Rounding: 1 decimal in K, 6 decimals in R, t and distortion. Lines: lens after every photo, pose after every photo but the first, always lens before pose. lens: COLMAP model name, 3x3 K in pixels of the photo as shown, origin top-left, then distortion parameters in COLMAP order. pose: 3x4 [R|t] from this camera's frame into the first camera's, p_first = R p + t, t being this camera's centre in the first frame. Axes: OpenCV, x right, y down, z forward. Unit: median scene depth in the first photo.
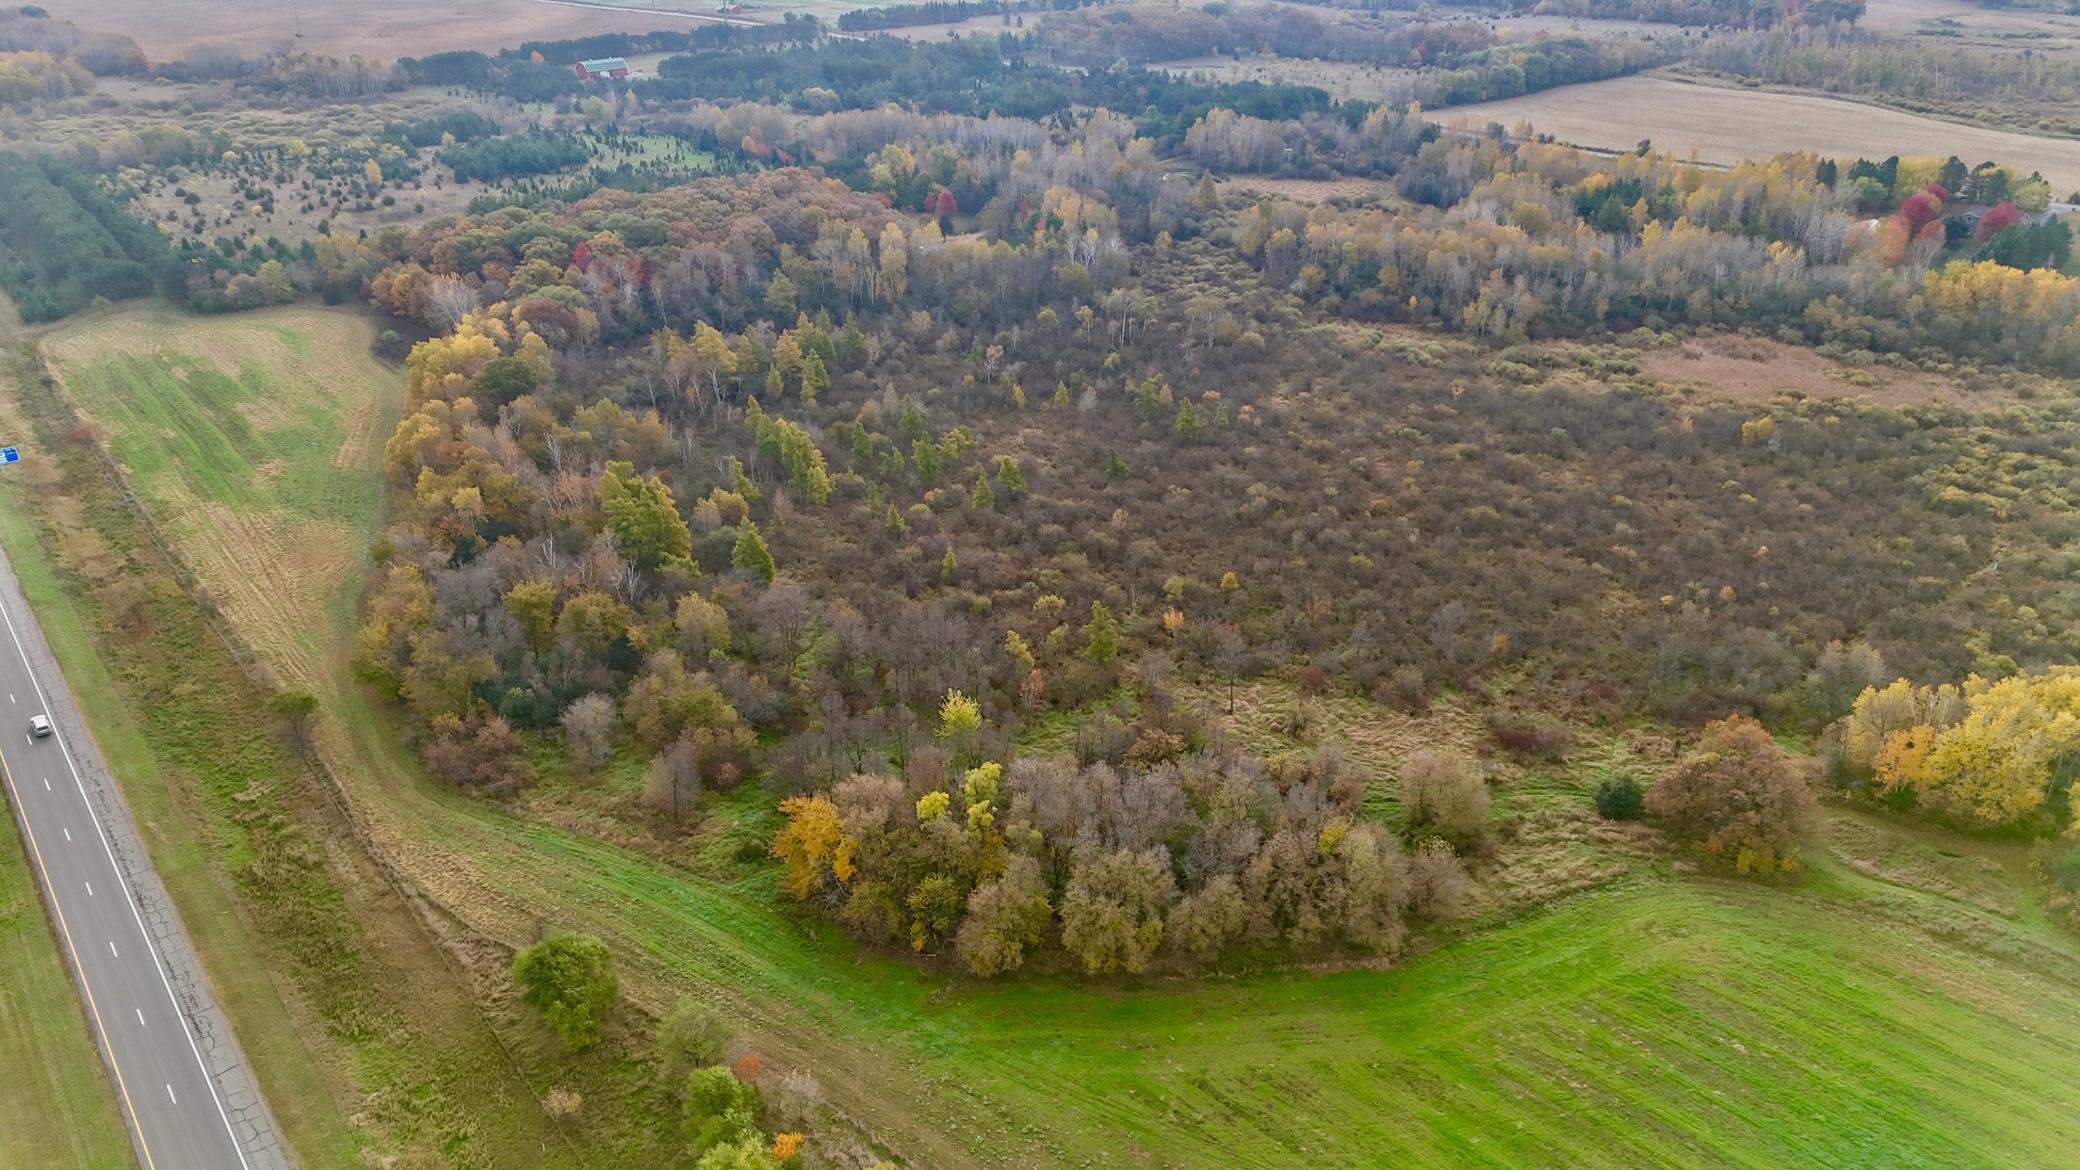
lens RADIAL K [[1527.7, 0, 1048.8], [0, 1527.7, 591.2], [0, 0, 1]] dist [0.086657, -0.084031]
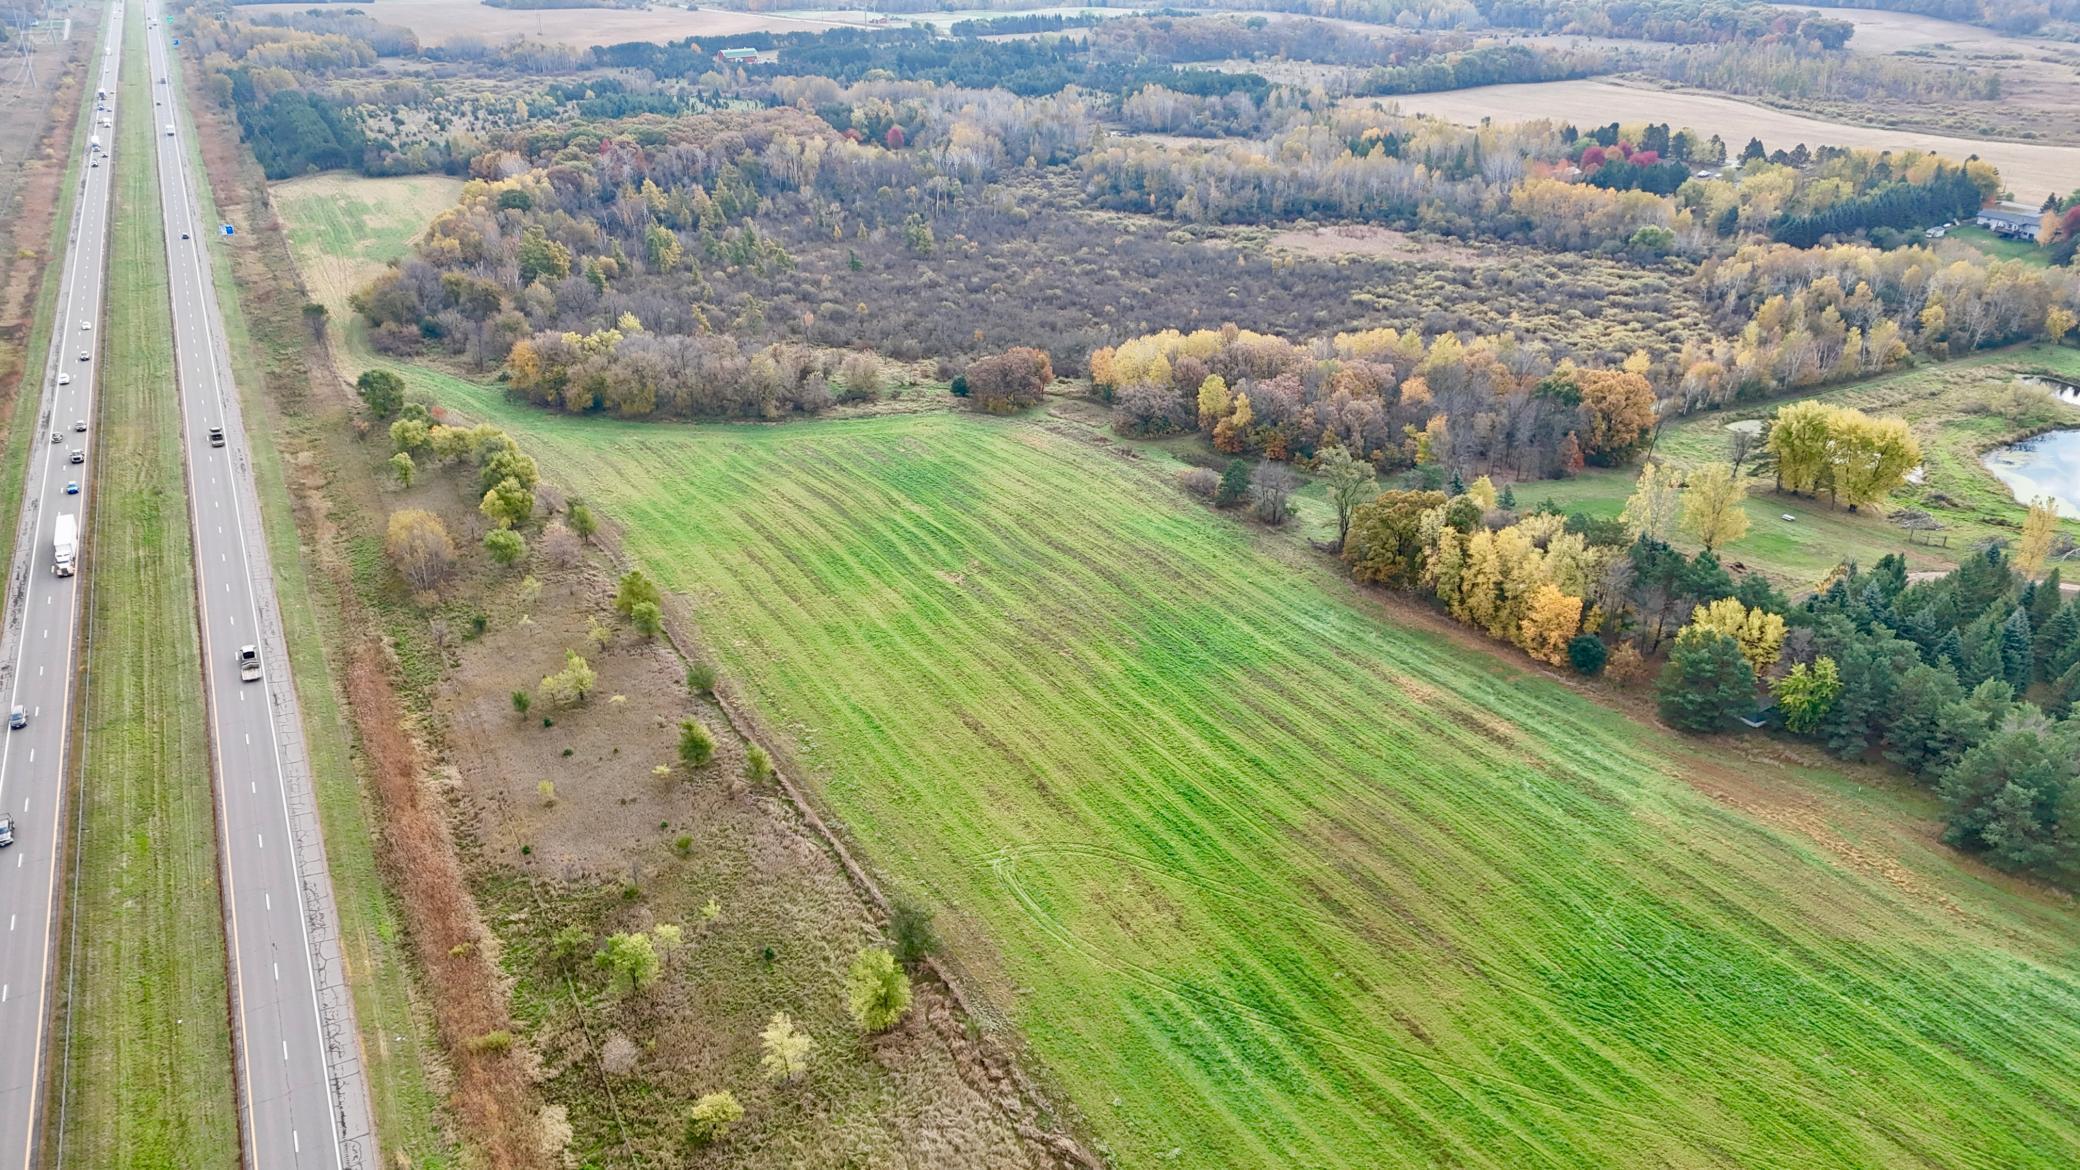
lens RADIAL K [[1527.7, 0, 1046.2], [0, 1527.7, 579.0], [0, 0, 1]] dist [0.086657, -0.084031]
pose [[0.983135, 0.075659, -0.166496, 0.384074], [-0.081023, 0.996382, -0.025654, 0.195535], [0.163952, 0.038711, 0.985708, -0.375126]]
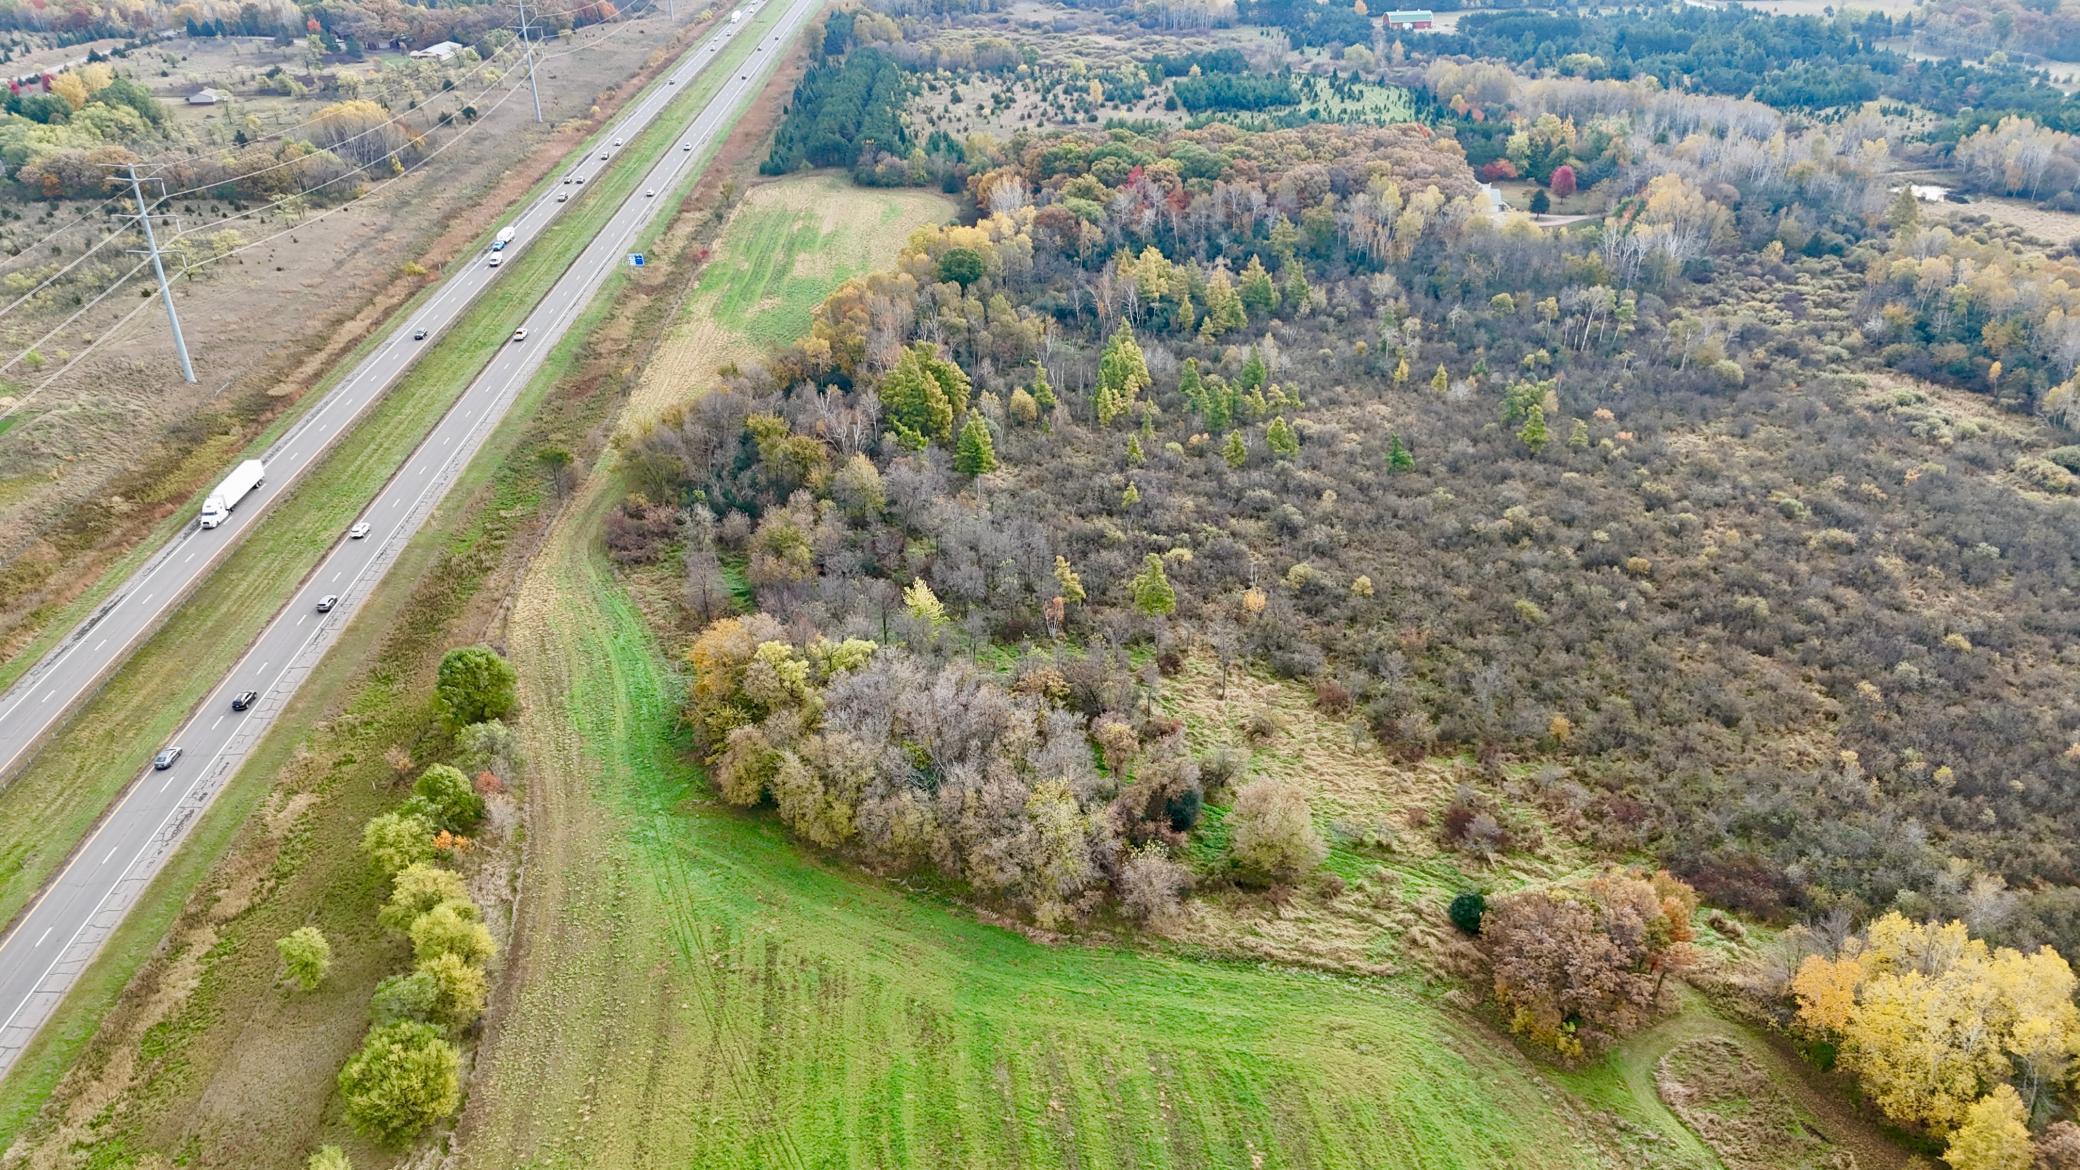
lens RADIAL K [[1527.7, 0, 1043.0], [0, 1527.7, 586.6], [0, 0, 1]] dist [0.086657, -0.084031]
pose [[0.806520, 0.273645, -0.524066, 0.279571], [-0.264007, 0.959842, 0.094890, -0.026665], [0.528986, 0.061826, 0.846375, 0.069501]]
